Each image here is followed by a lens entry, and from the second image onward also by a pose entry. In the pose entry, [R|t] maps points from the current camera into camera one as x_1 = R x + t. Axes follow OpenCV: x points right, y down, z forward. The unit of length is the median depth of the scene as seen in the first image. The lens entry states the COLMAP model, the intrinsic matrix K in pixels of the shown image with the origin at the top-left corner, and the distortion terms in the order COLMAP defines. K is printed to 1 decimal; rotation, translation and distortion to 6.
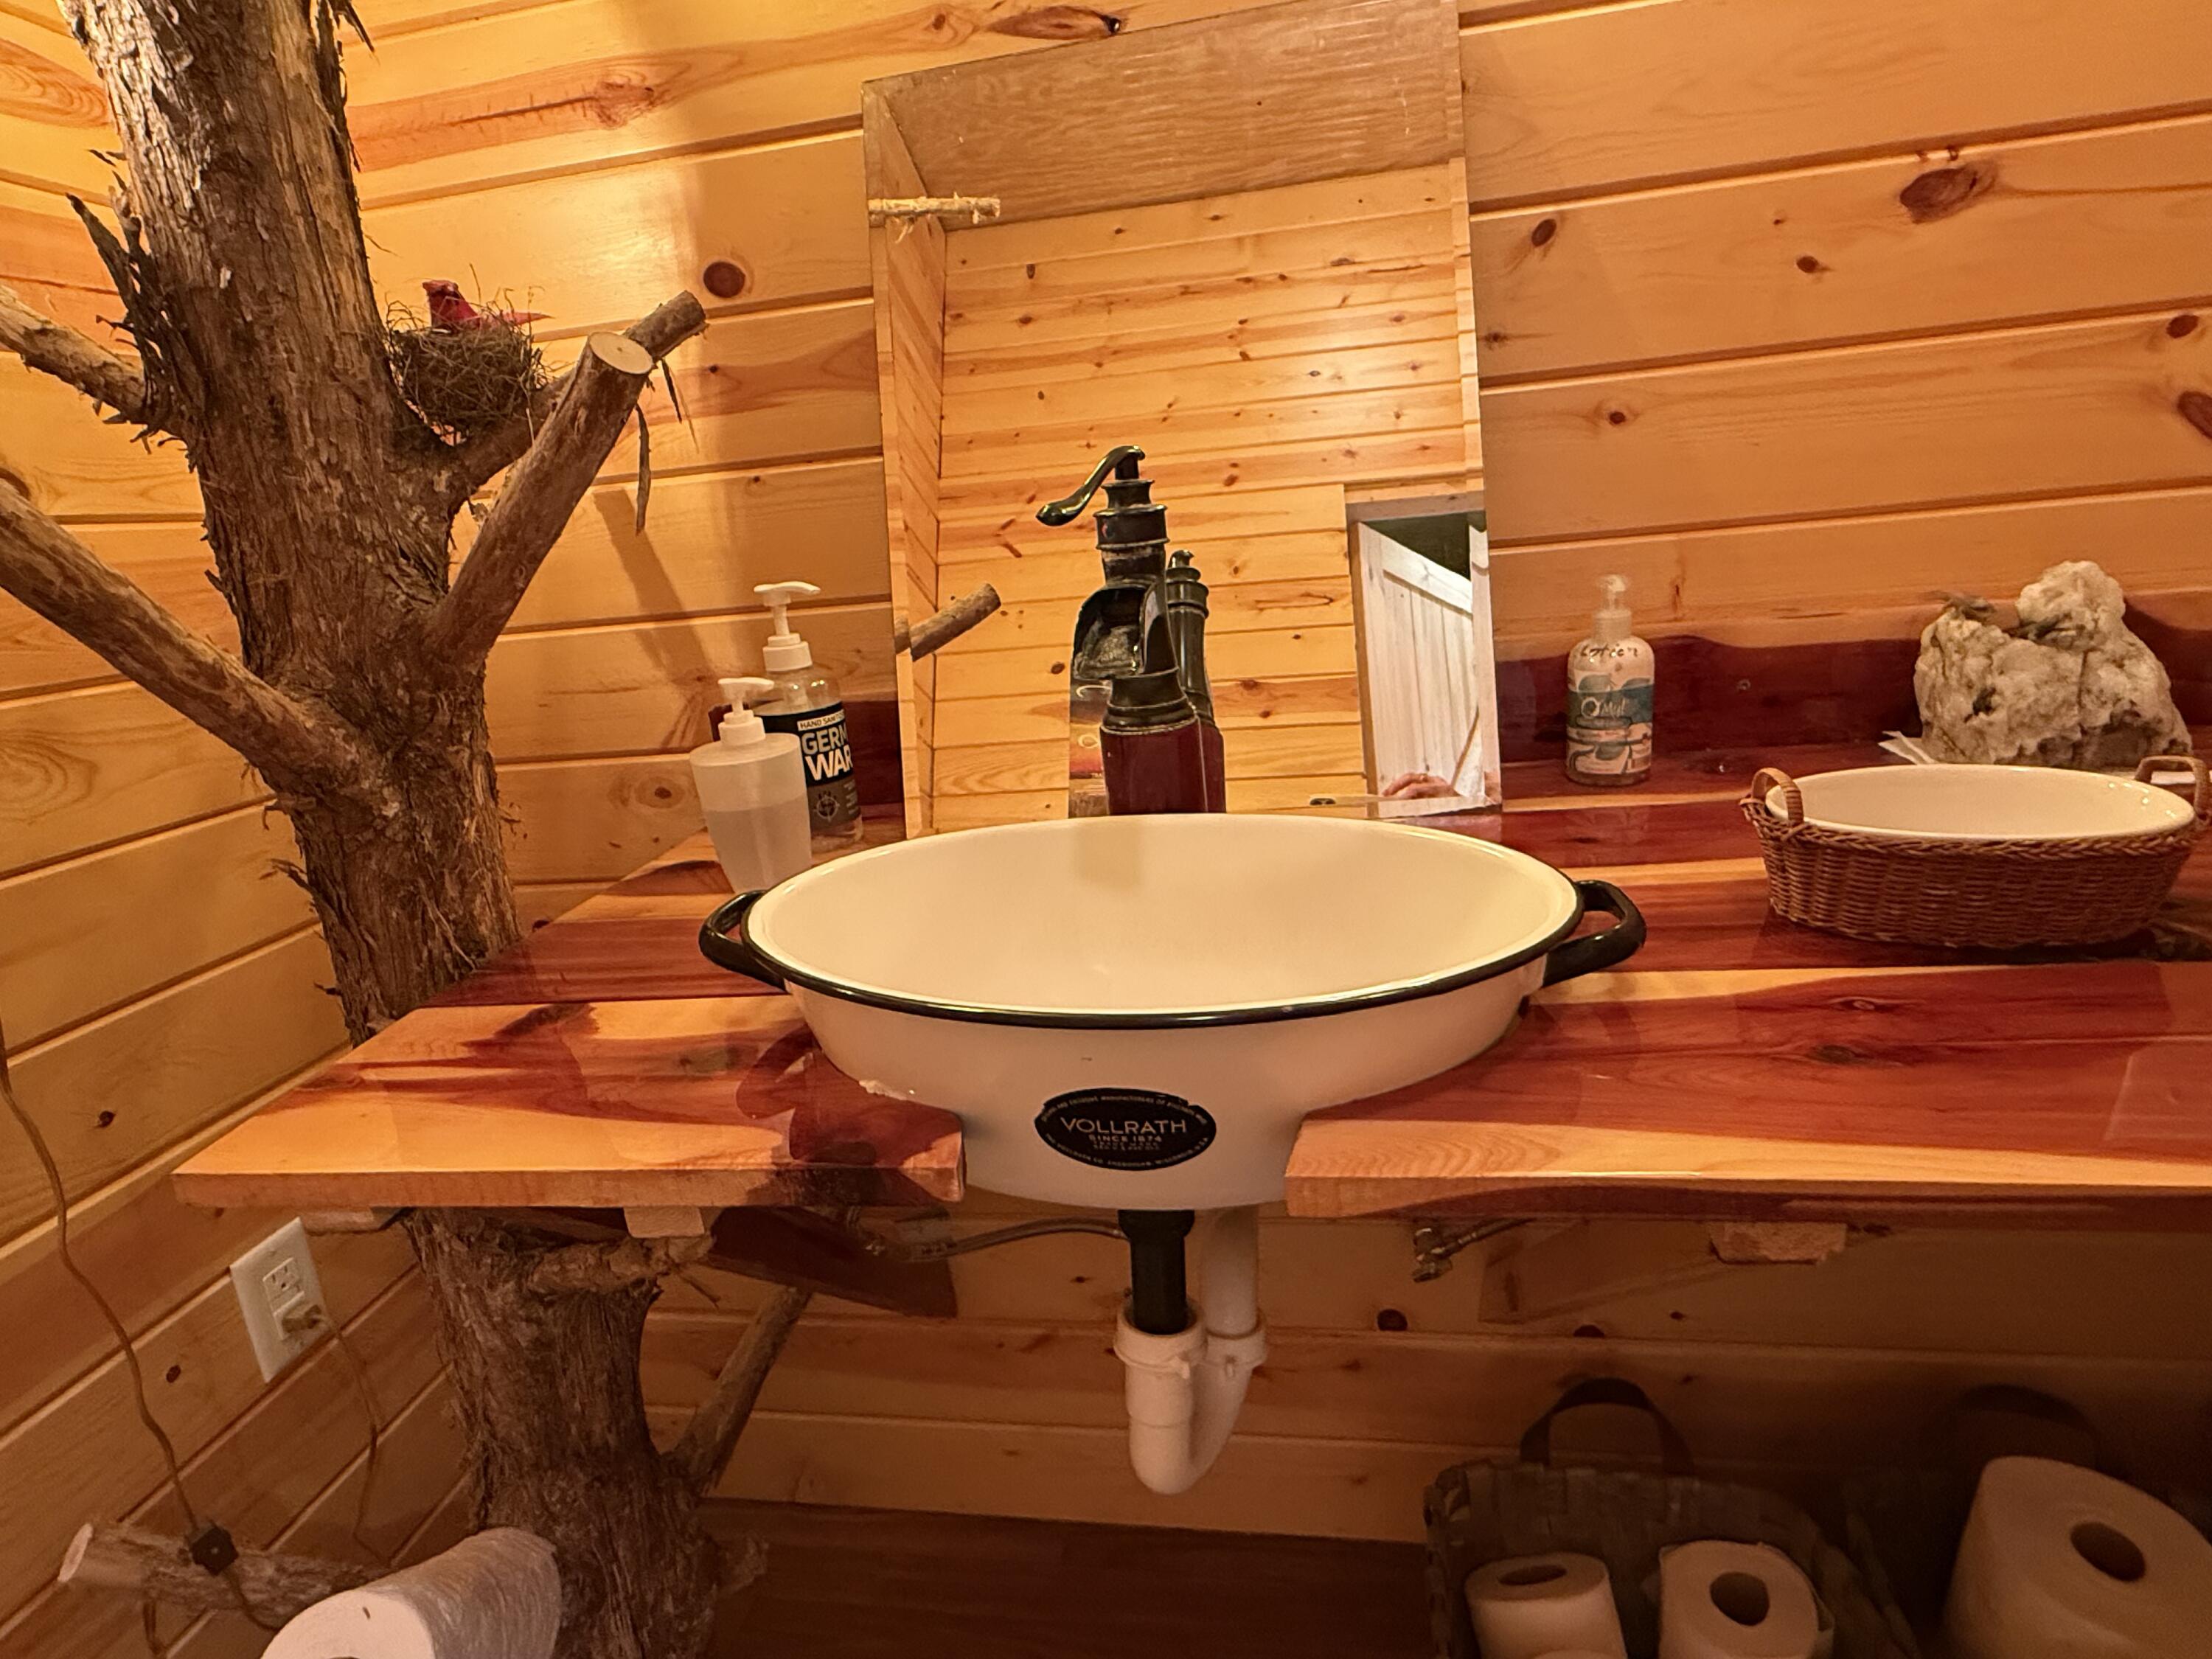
lens RADIAL K [[1188.5, 0, 1091.1], [0, 1188.5, 825.1], [0, 0, 1]] dist [-0.002525, 0.000246]
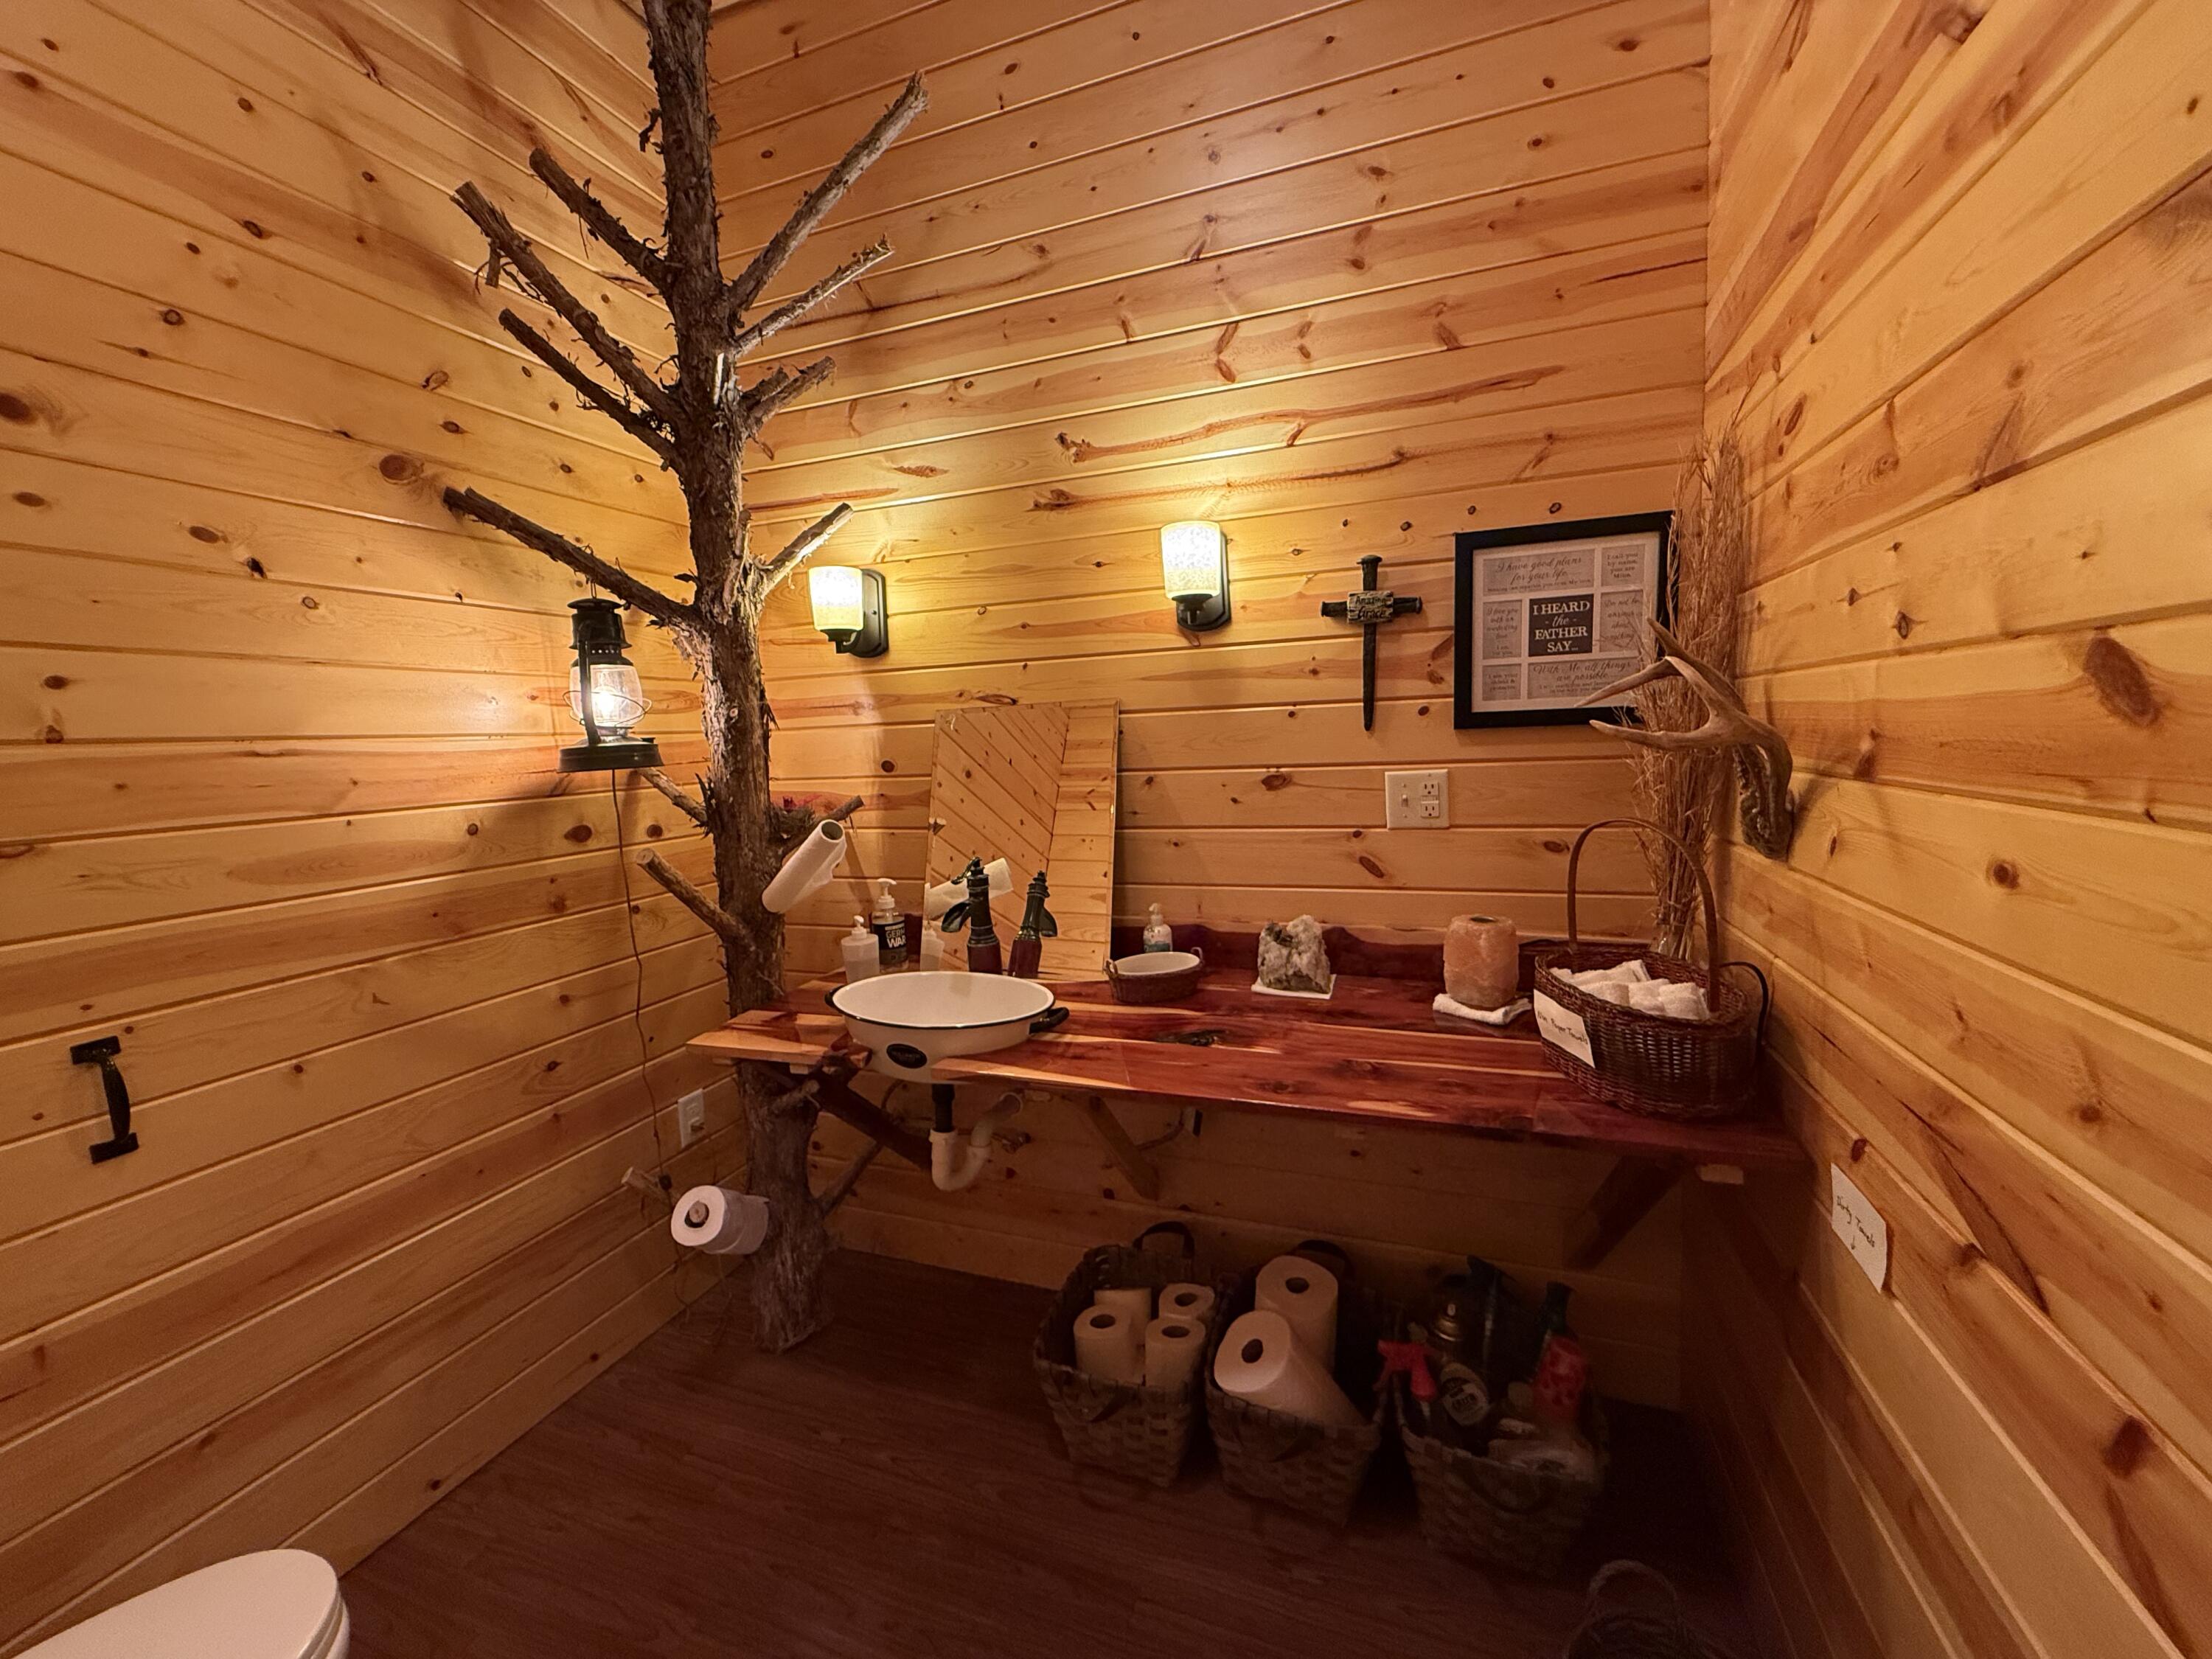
lens RADIAL K [[876.4, 0, 1103.4], [0, 876.4, 828.8], [0, 0, 1]] dist [-0.001366, -0.000207]
pose [[0.981748, 0.071518, -0.176230, 0.749995], [-0.094557, 0.987513, -0.126004, -0.123213], [0.165017, 0.140367, 0.976251, -1.225485]]
